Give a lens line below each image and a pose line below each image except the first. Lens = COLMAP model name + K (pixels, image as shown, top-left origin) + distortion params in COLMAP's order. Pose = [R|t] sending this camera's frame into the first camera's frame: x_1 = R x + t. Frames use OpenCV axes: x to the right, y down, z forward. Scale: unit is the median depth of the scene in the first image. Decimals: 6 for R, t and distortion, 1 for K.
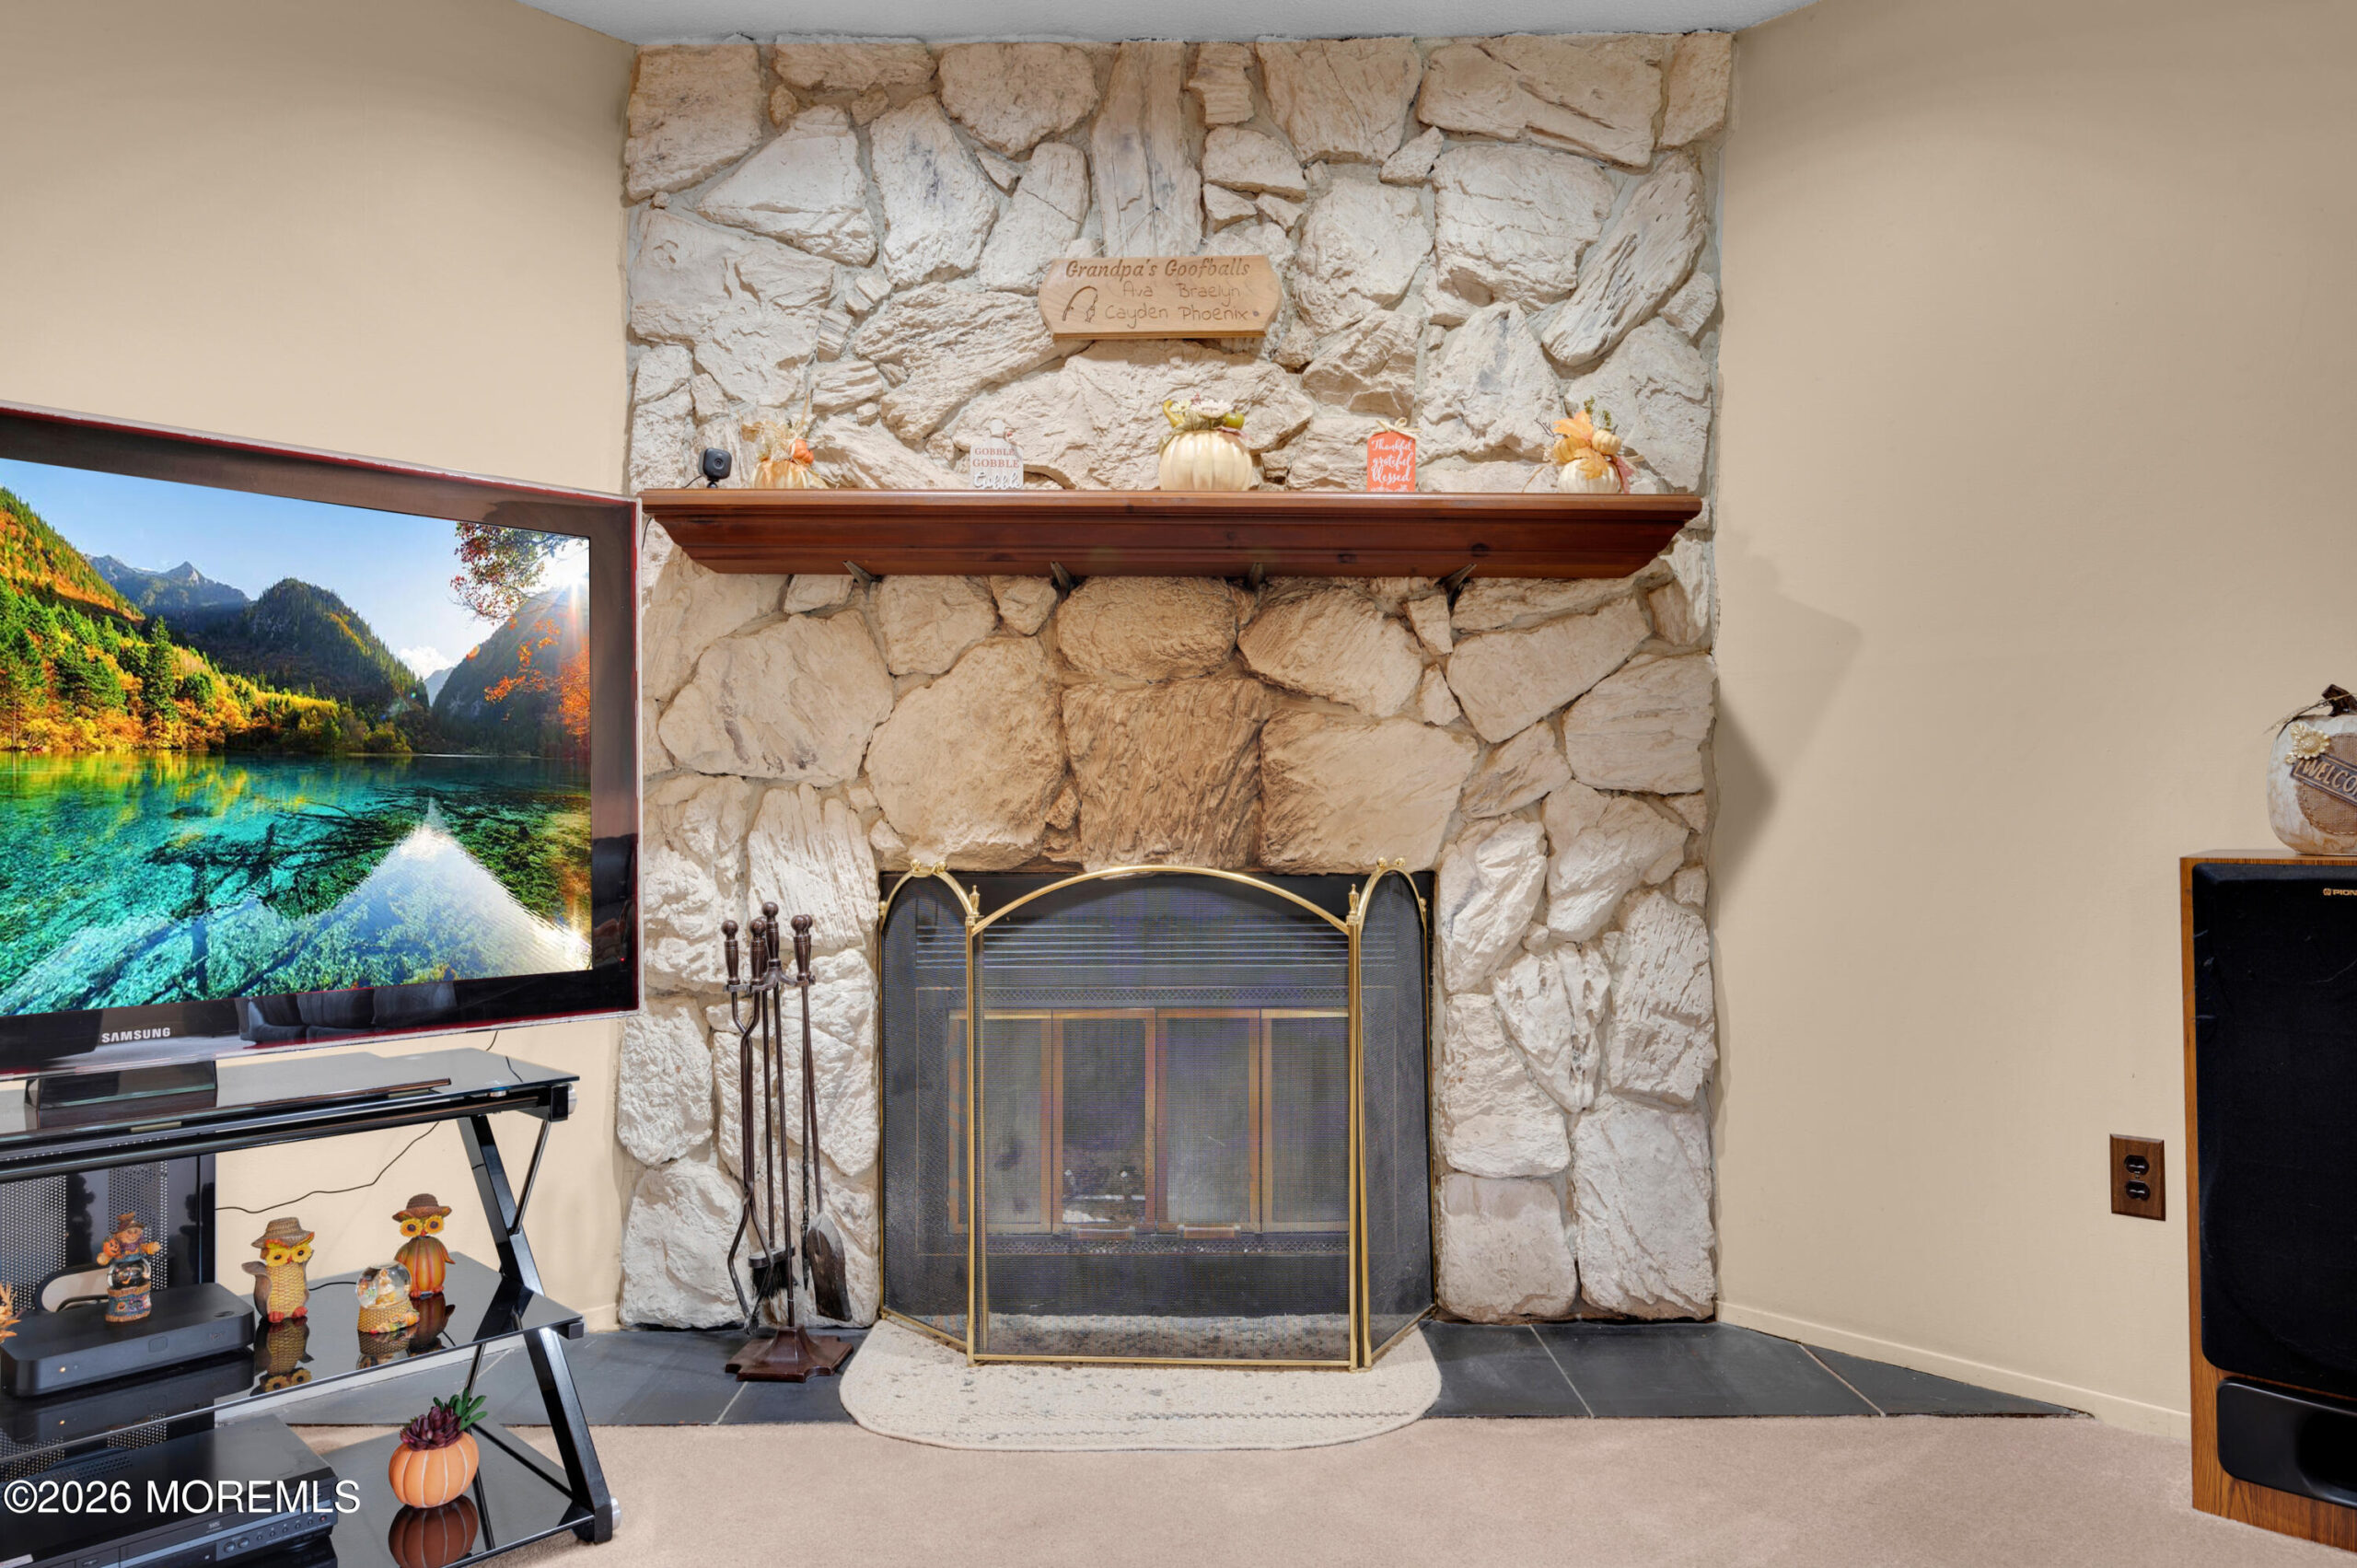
lens RADIAL K [[1520.1, 0, 1191.5], [0, 1520.1, 786.2], [0, 0, 1]] dist [-0.000018, -0.002898]
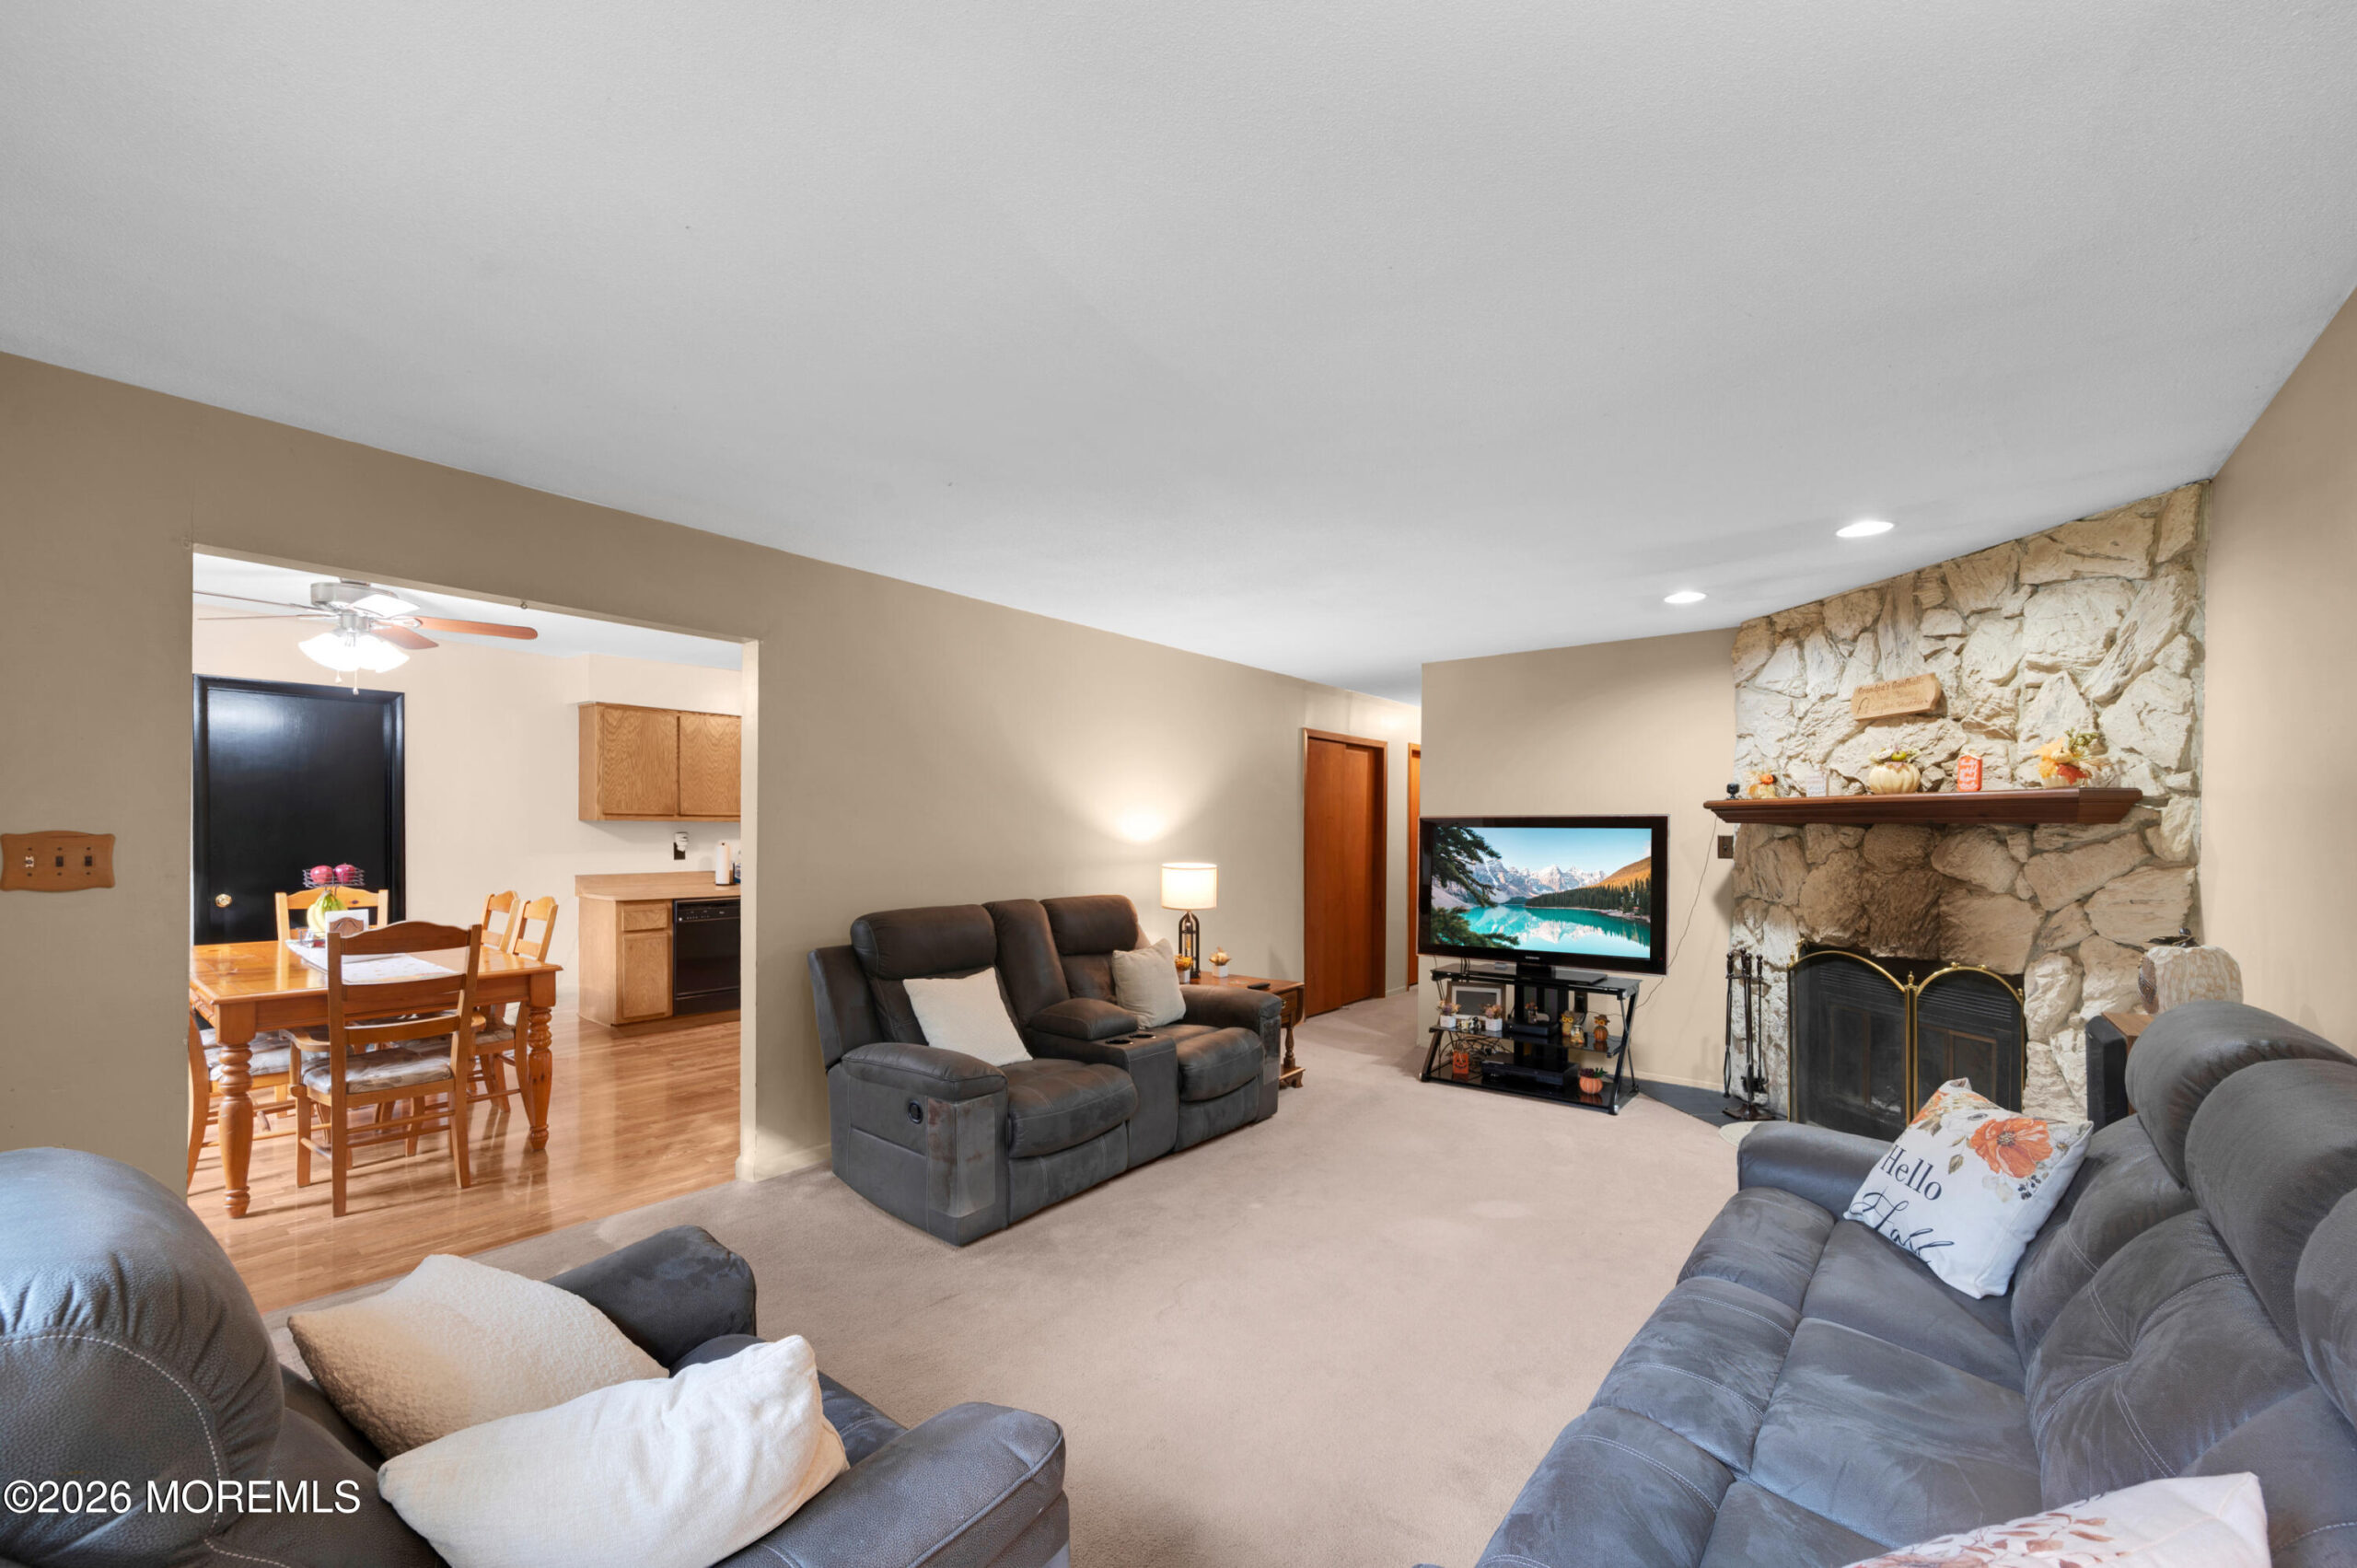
lens RADIAL K [[956.0, 0, 1124.9], [0, 956.0, 836.1], [0, 0, 1]] dist [0.000192, 0.000553]
pose [[0.052441, 0.005215, -0.998610, 1.307102], [0.009760, 0.999936, 0.005734, -0.138032], [0.998576, -0.010047, 0.052387, -0.193632]]
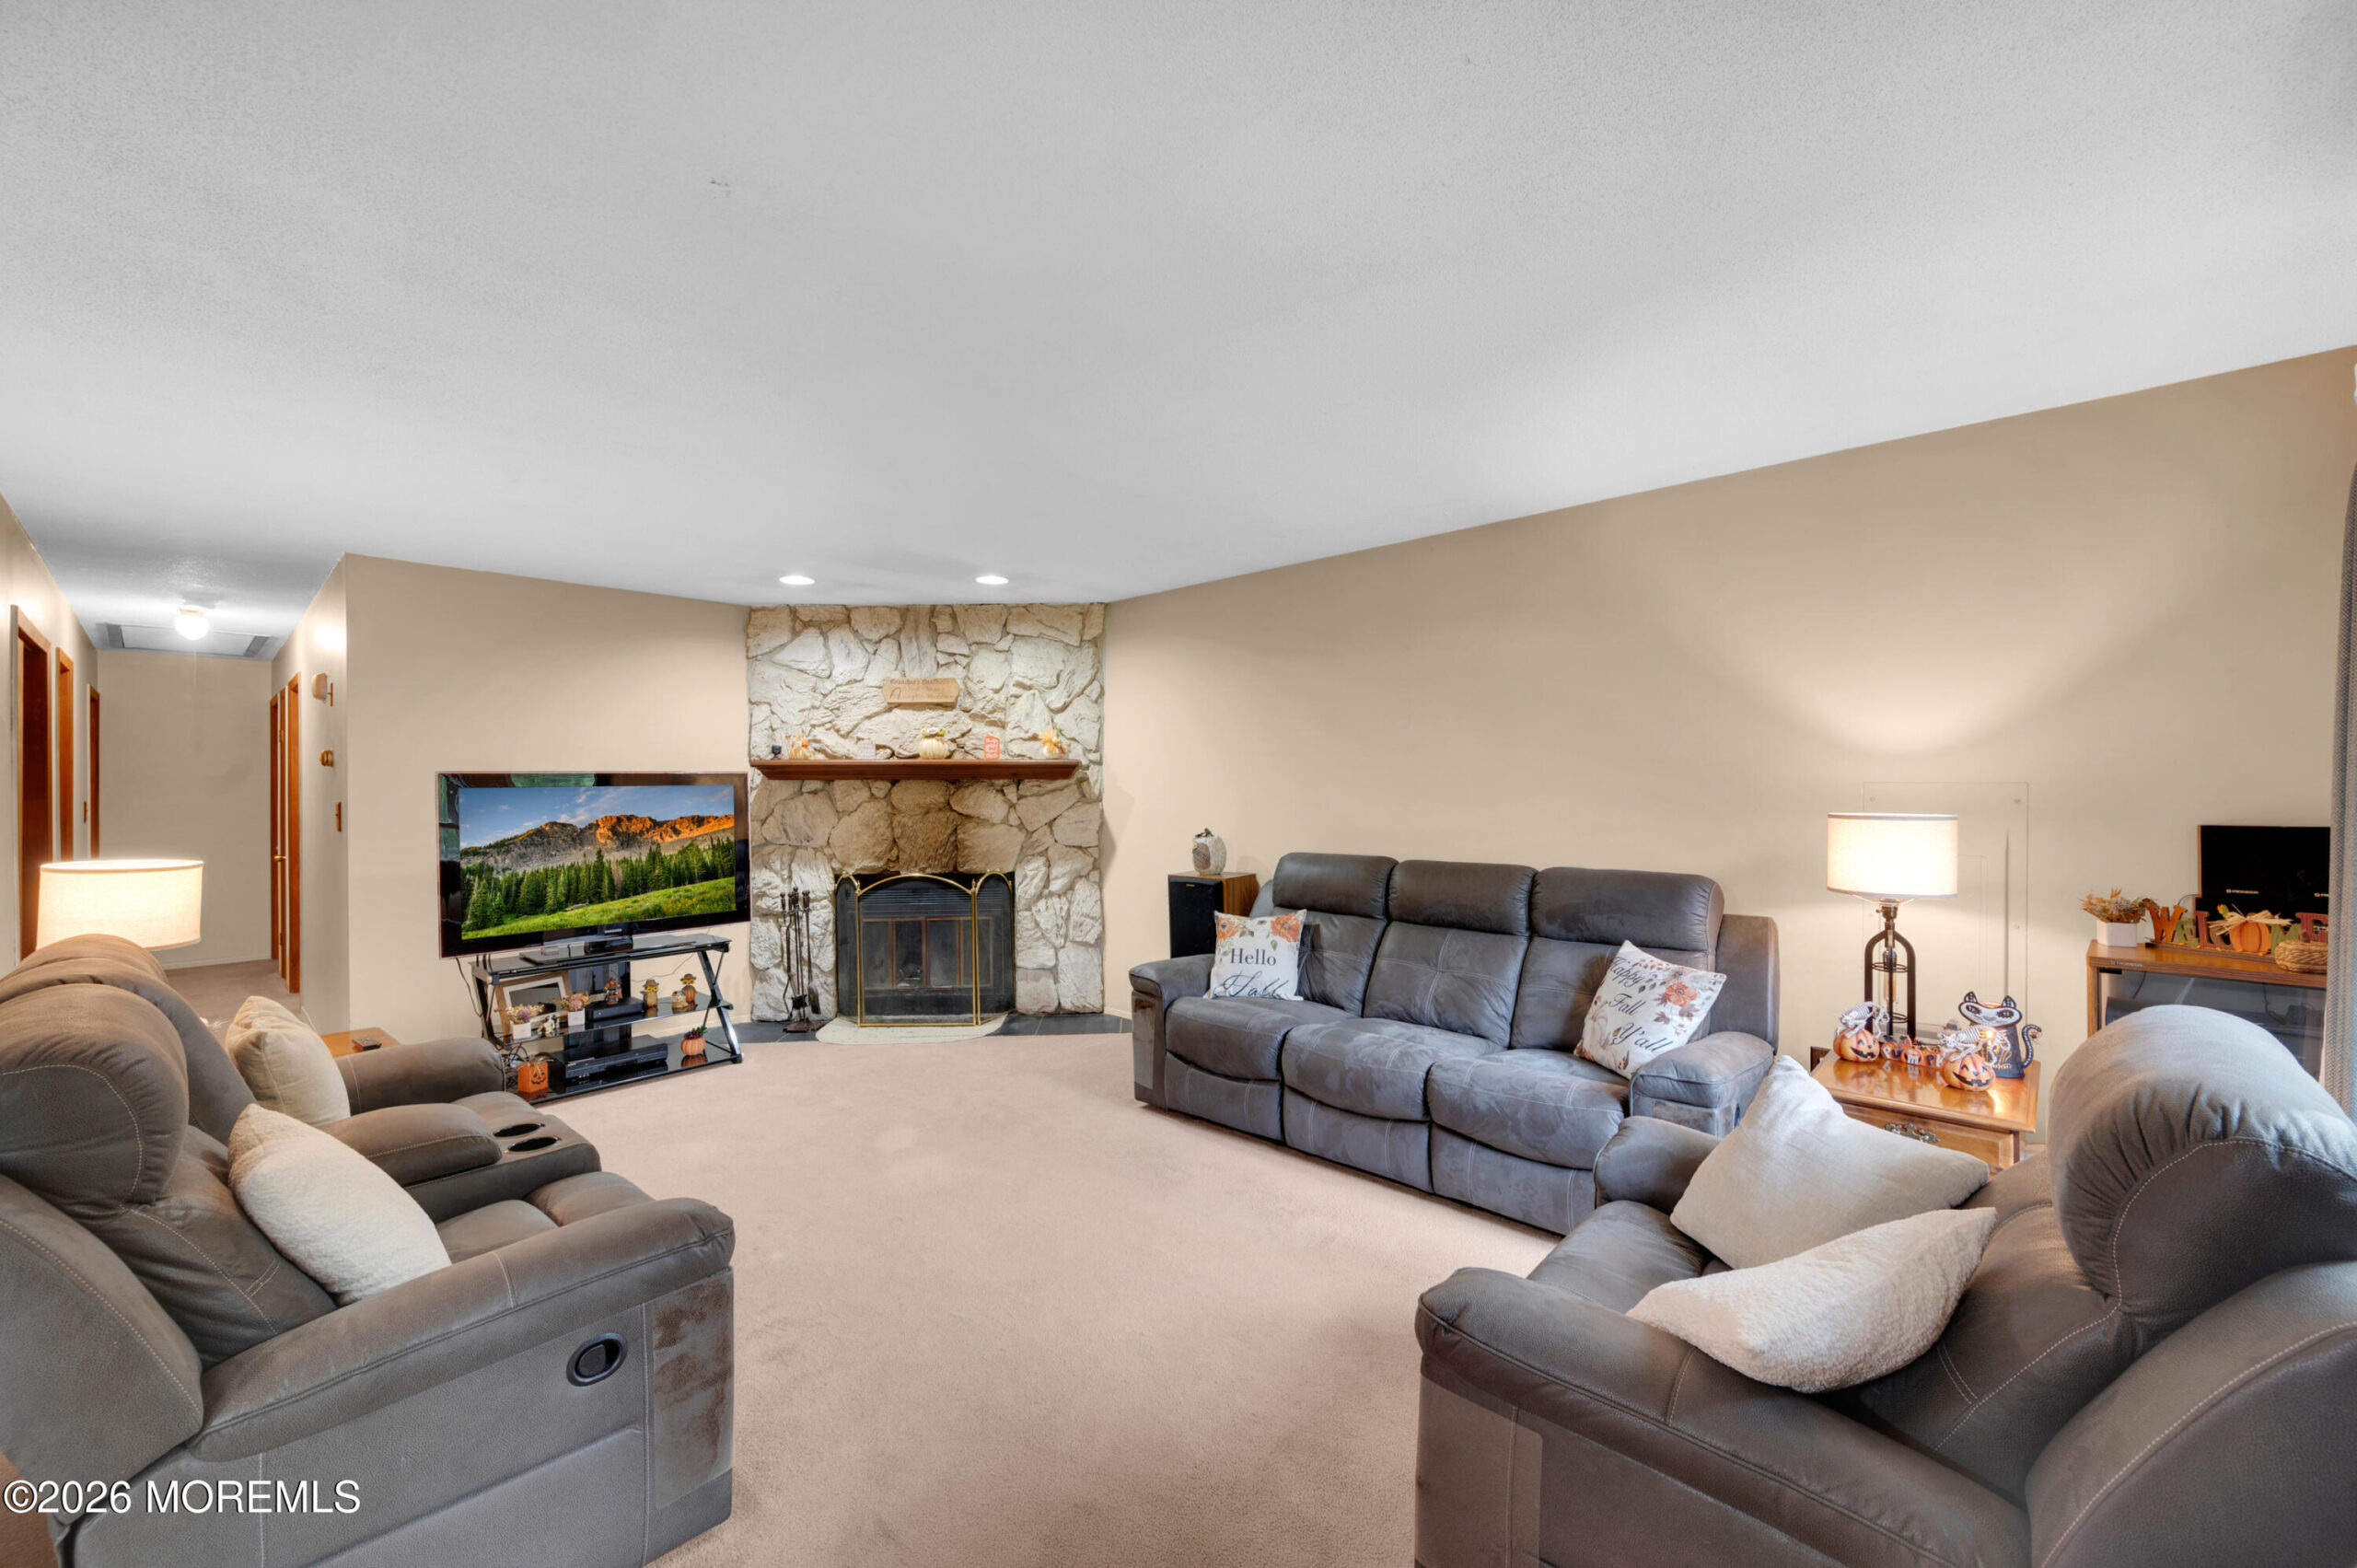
lens RADIAL K [[956.0, 0, 1200.2], [0, 956.0, 787.1], [0, 0, 1]] dist [0.000192, 0.000553]
pose [[0.999302, -0.010712, 0.035799, 0.477194], [0.010036, 0.999769, 0.019016, -0.153757], [-0.035995, -0.018644, 0.999178, -0.984193]]
